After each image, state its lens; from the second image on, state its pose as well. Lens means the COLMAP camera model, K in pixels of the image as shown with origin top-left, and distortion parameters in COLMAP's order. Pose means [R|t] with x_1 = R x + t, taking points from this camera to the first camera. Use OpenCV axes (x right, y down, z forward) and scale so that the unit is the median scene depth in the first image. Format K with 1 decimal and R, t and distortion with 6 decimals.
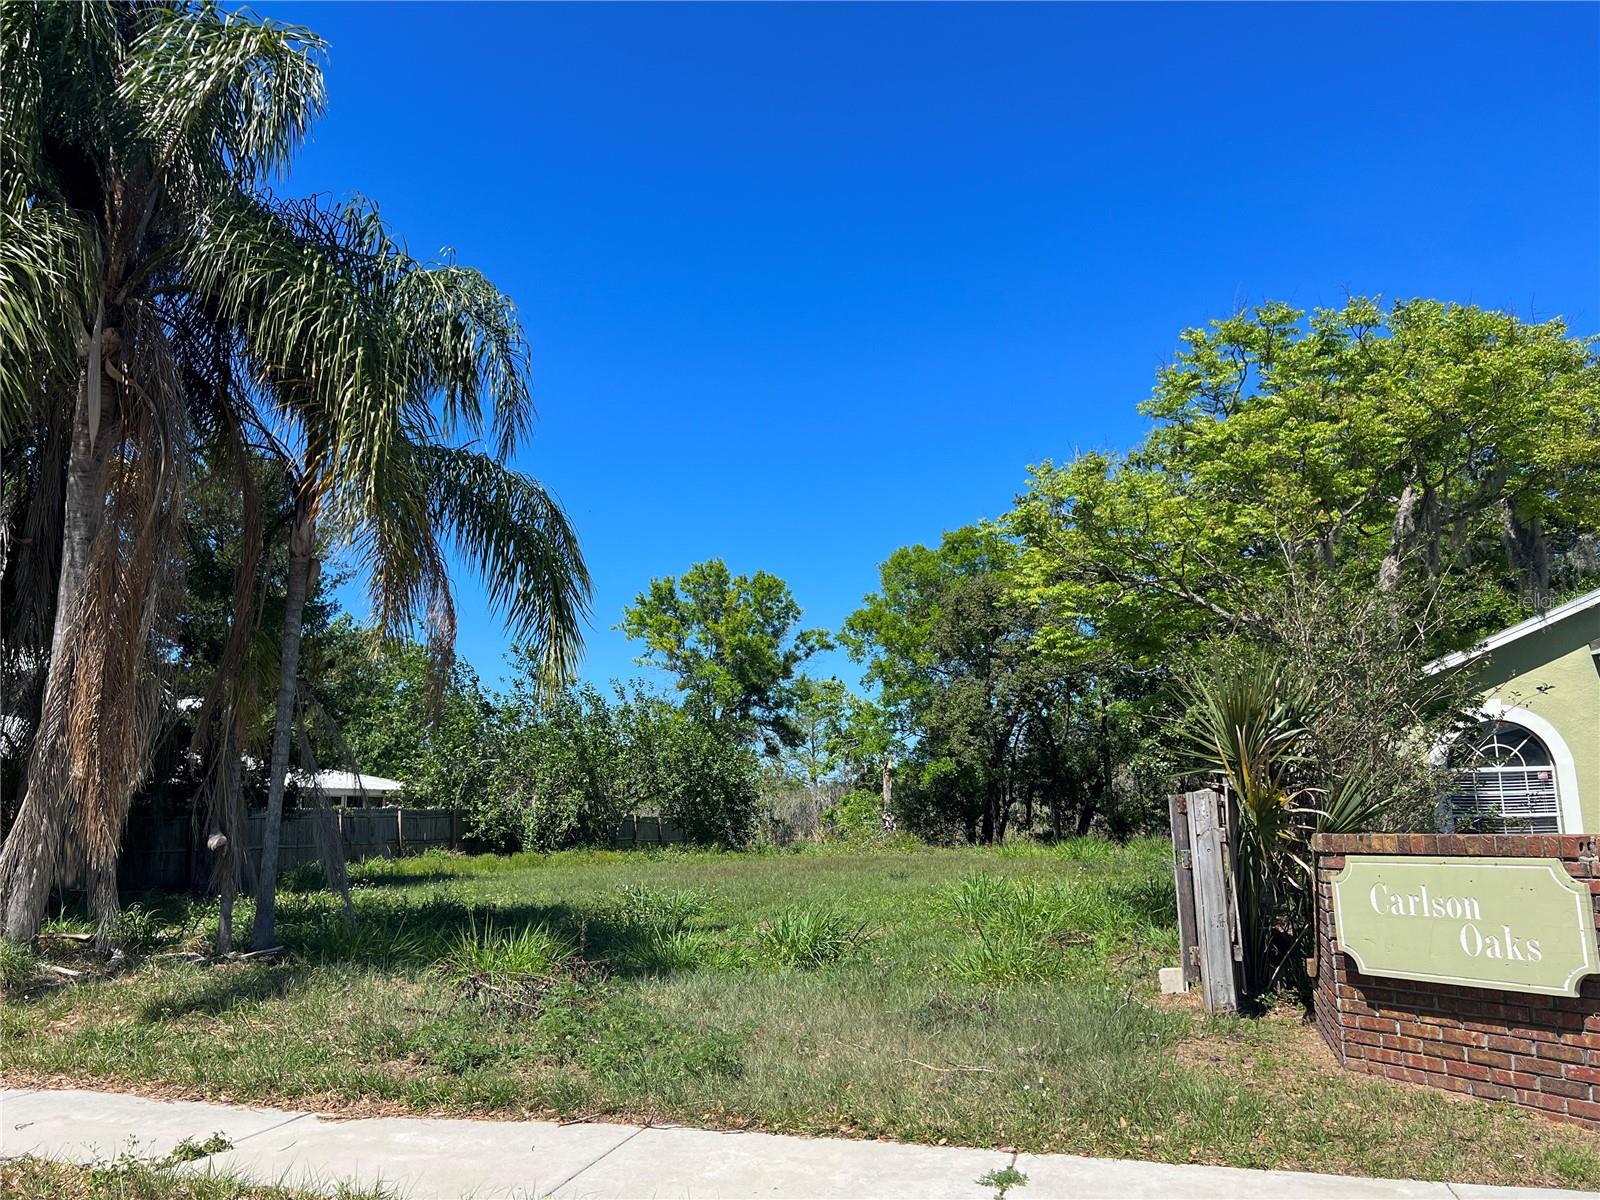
lens RADIAL K [[1241.4, 0, 795.1], [0, 1241.4, 598.5], [0, 0, 1]] dist [0.141879, -0.178267]
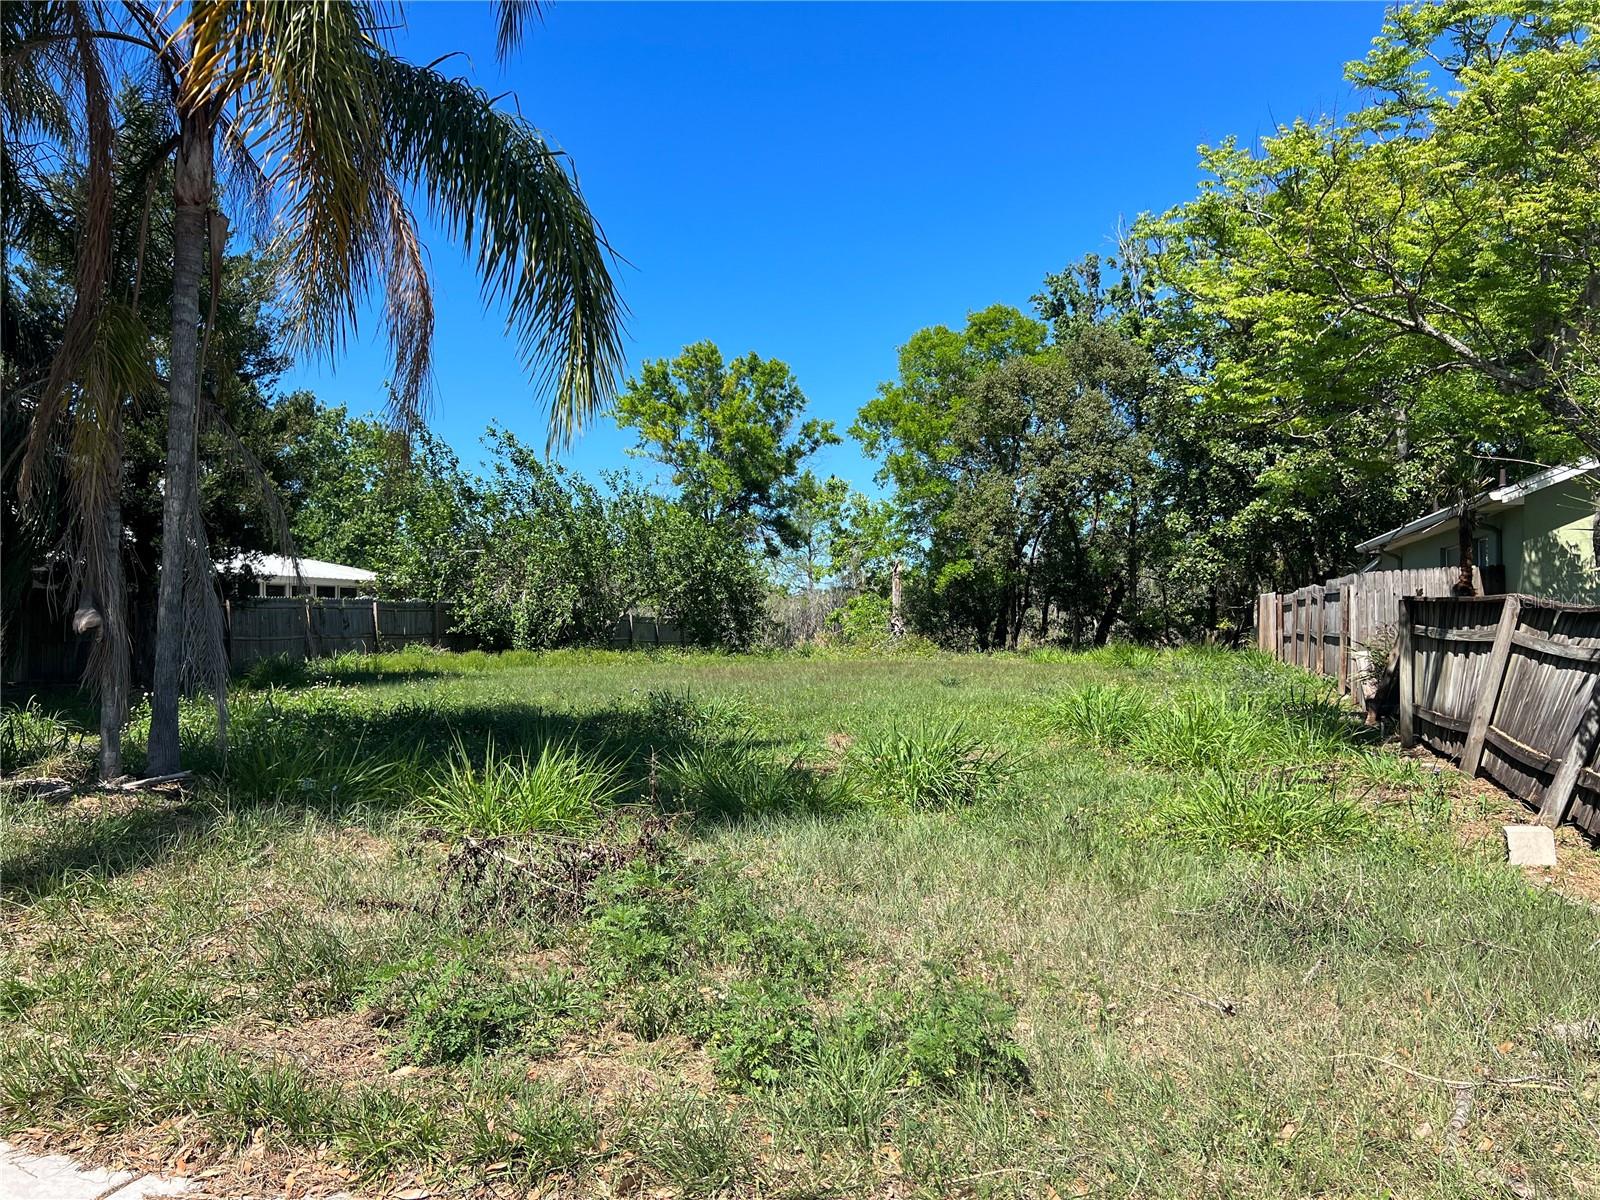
lens RADIAL K [[1241.4, 0, 795.1], [0, 1241.4, 598.5], [0, 0, 1]] dist [0.141879, -0.178267]
pose [[0.999729, 0.016069, 0.016825, -0.021676], [-0.018454, 0.988080, 0.152830, 0.017305], [-0.014169, -0.153099, 0.988109, 0.080805]]
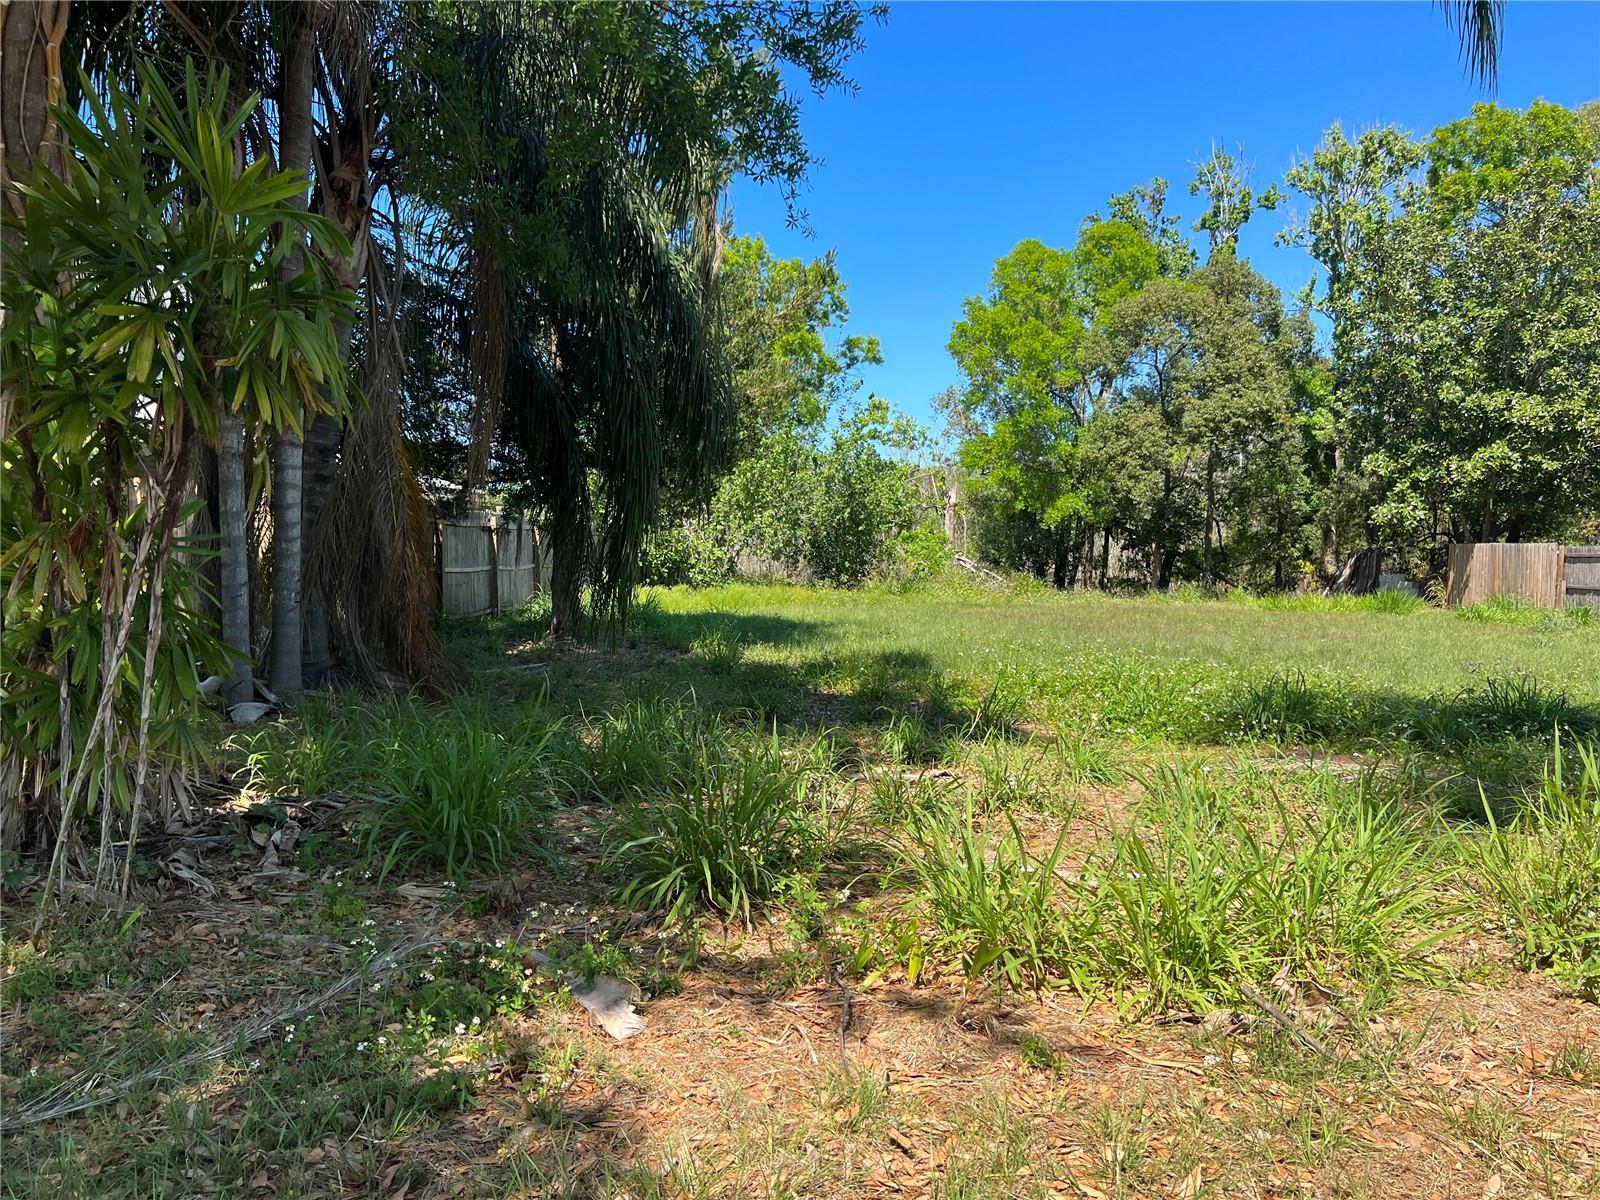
lens RADIAL K [[1225.1, 0, 791.3], [0, 1225.1, 611.3], [0, 0, 1]] dist [0.091670, -0.100582]
pose [[0.967930, 0.029148, 0.249522, -0.301926], [-0.084058, 0.973572, 0.212347, 0.042141], [-0.236738, -0.226511, 0.944800, 0.214191]]
